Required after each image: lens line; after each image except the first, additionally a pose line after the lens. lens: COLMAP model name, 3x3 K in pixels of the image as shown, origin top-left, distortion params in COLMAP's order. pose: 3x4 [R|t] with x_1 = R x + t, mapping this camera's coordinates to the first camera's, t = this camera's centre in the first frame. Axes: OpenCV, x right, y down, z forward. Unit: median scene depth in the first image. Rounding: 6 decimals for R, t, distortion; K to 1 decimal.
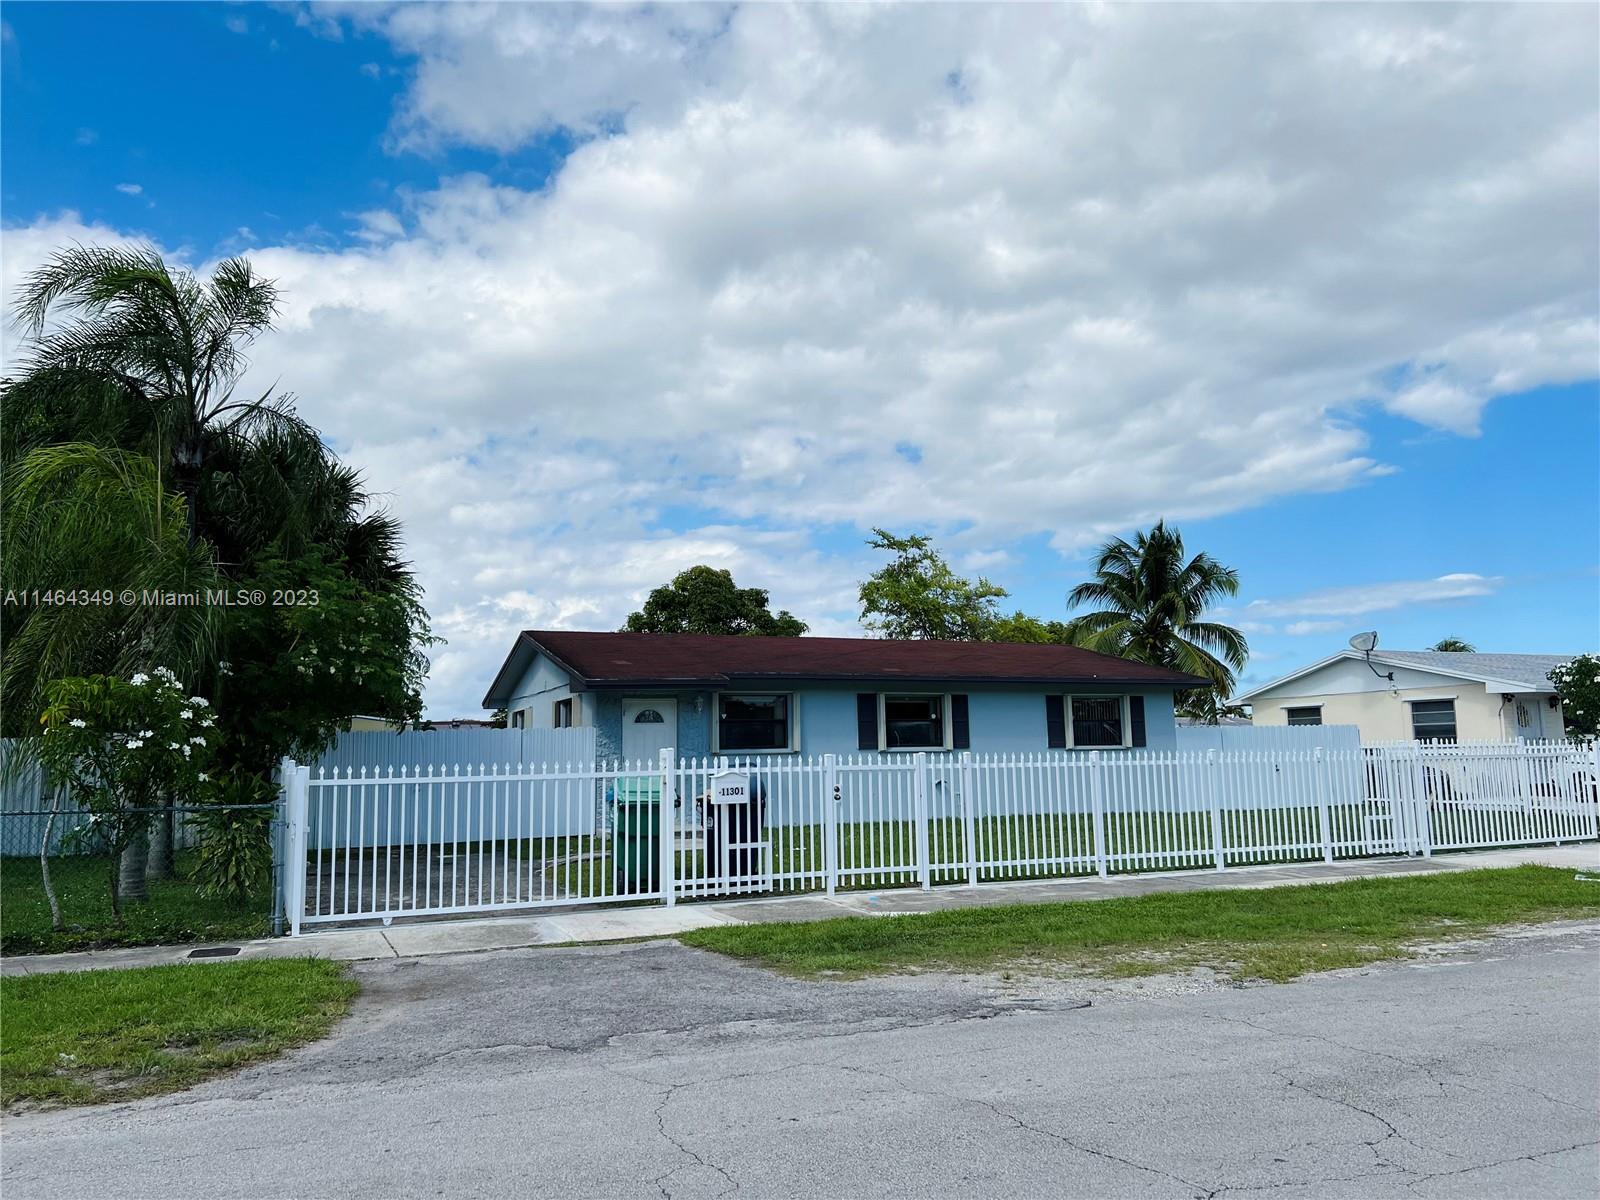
lens RADIAL K [[1177.7, 0, 813.7], [0, 1177.7, 592.1], [0, 0, 1]] dist [0.033610, -0.045124]
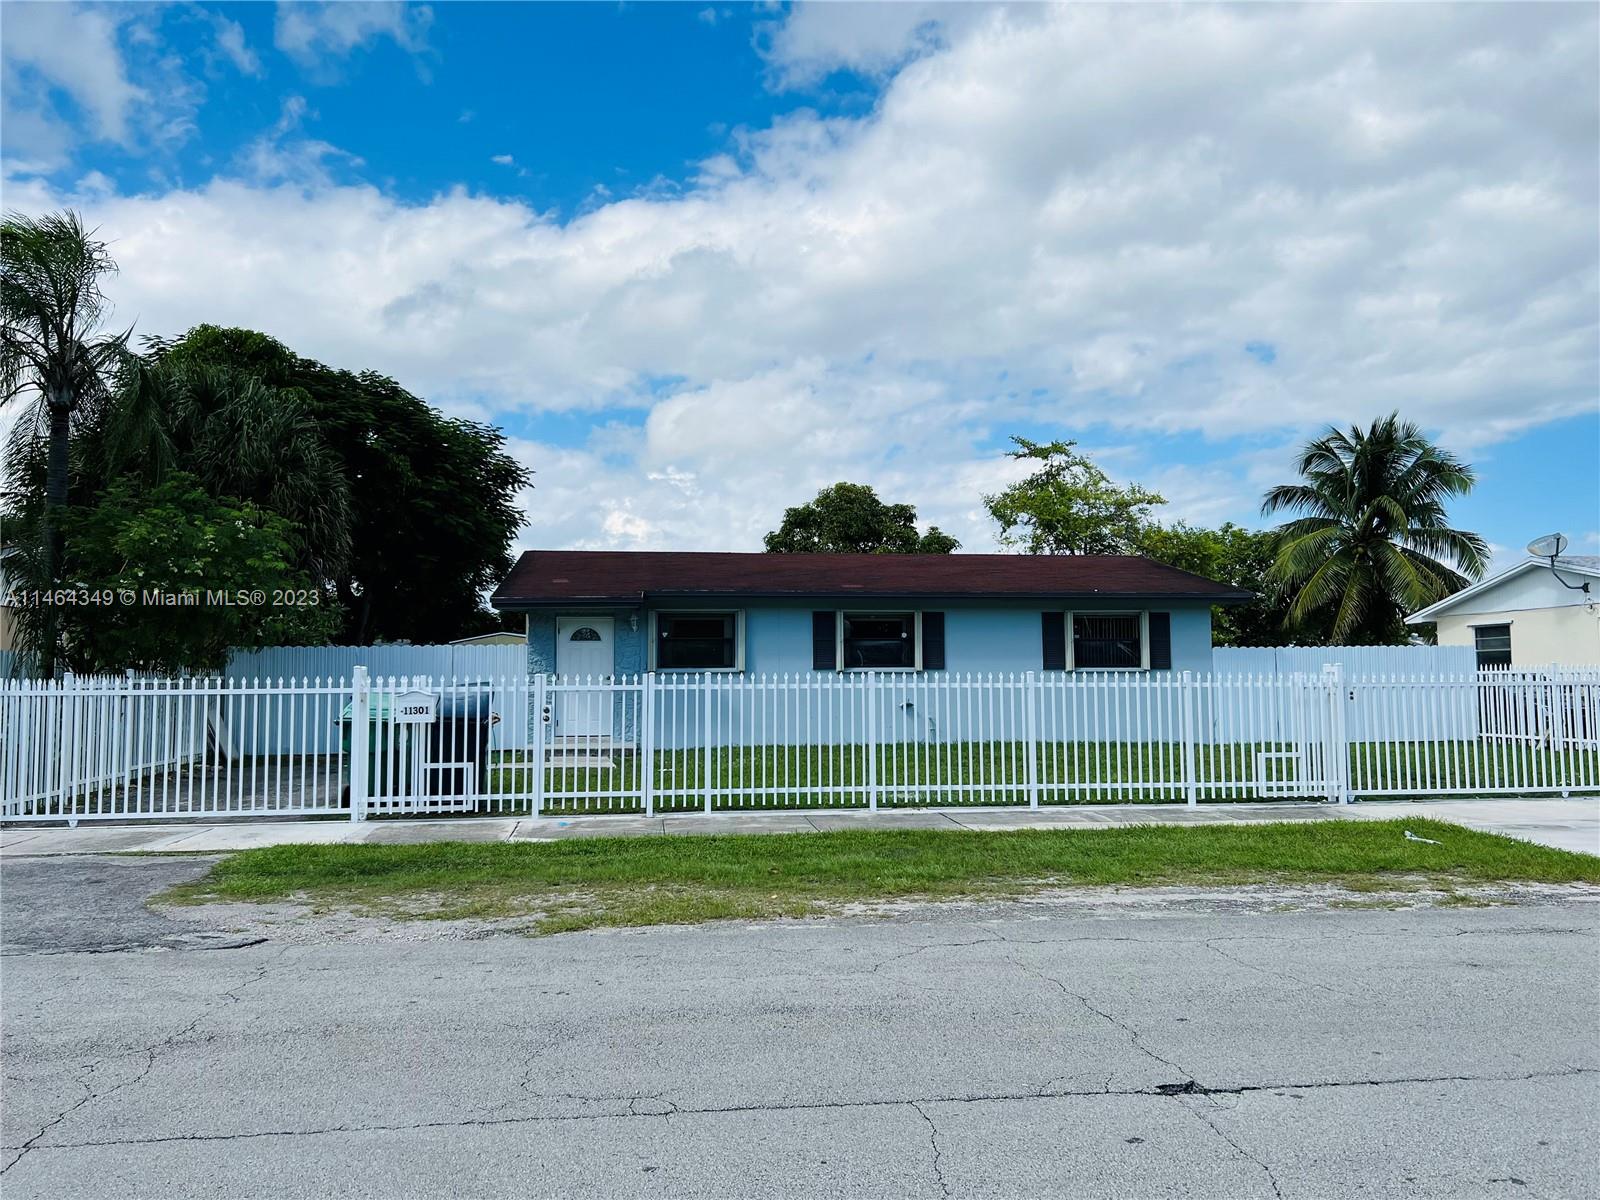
lens RADIAL K [[1177.7, 0, 817.3], [0, 1177.7, 566.0], [0, 0, 1]] dist [0.033610, -0.045124]
pose [[0.959365, -0.015643, -0.281734, 0.144439], [0.028661, 0.998700, 0.042143, 0.004418], [0.280708, -0.048505, 0.958567, 0.040659]]
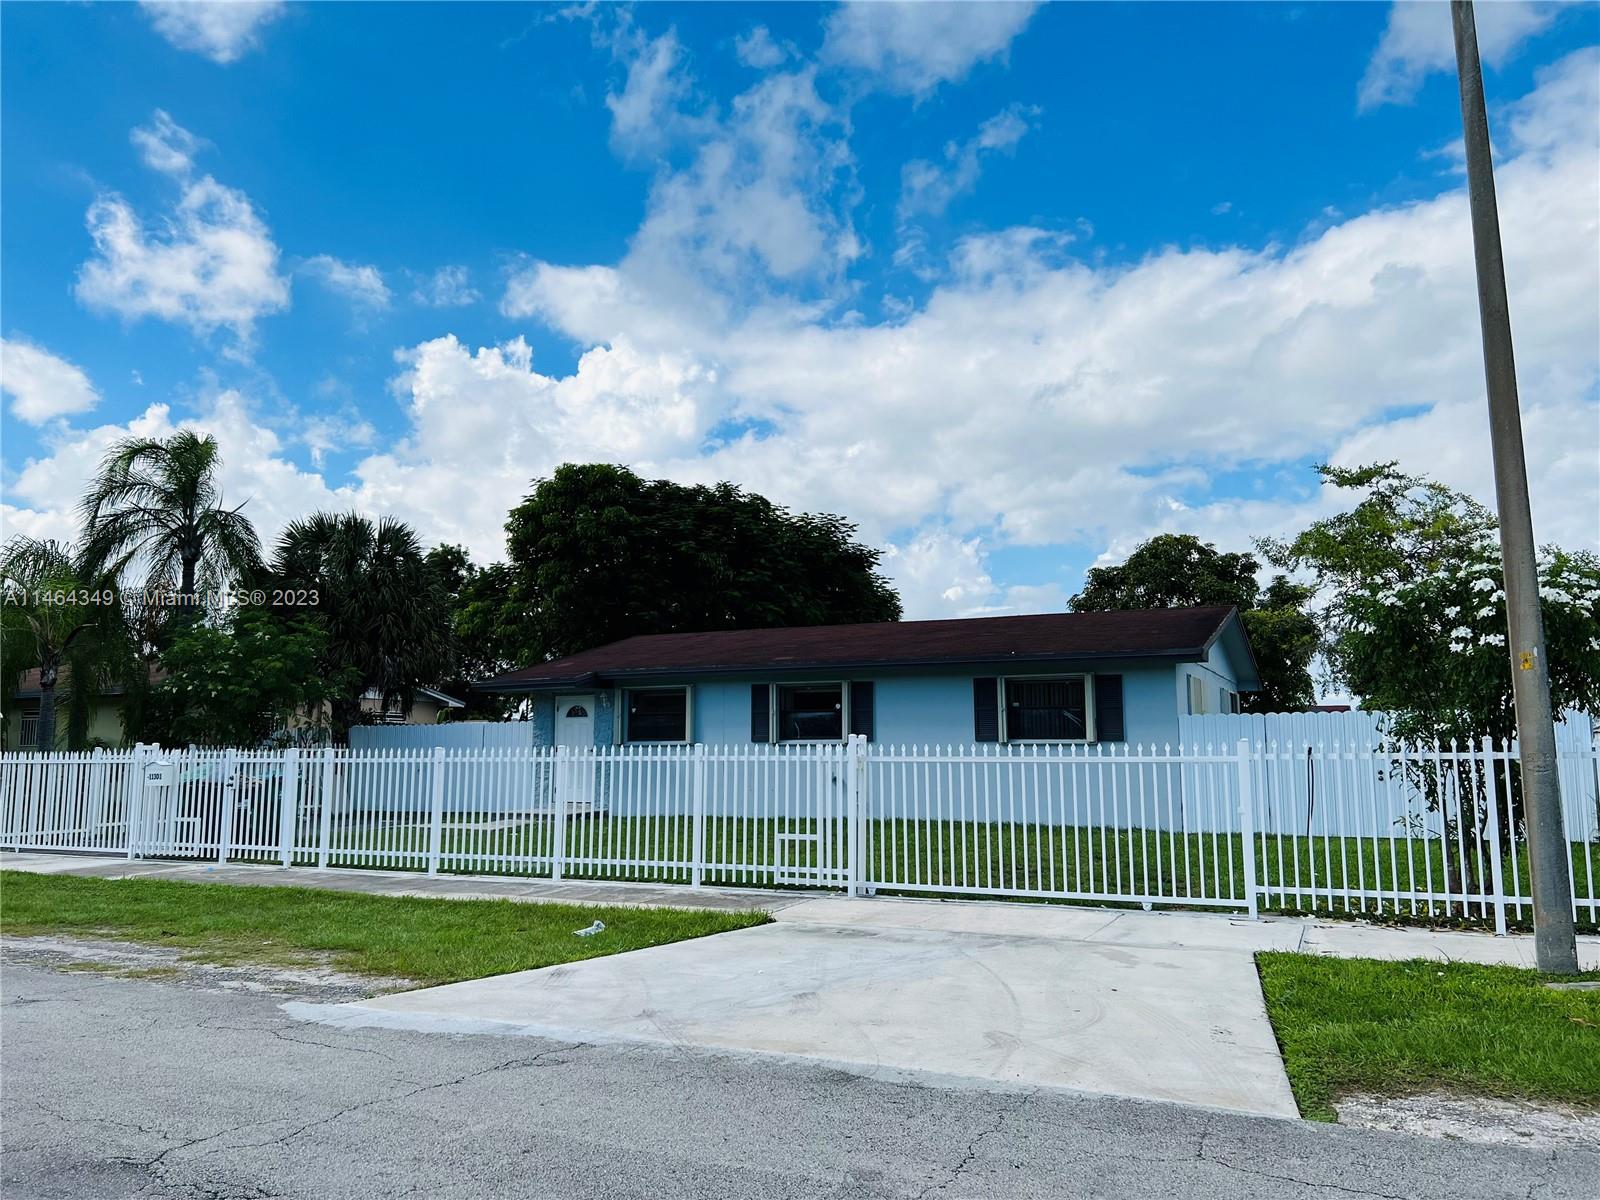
lens RADIAL K [[1229.0, 0, 856.3], [0, 1229.0, 602.0], [0, 0, 1]] dist [0.042894, -0.039433]
pose [[0.650094, -0.077883, -0.755852, 0.400793], [0.097344, 0.995073, -0.018808, 0.021479], [0.753593, -0.061350, 0.654472, 0.190058]]
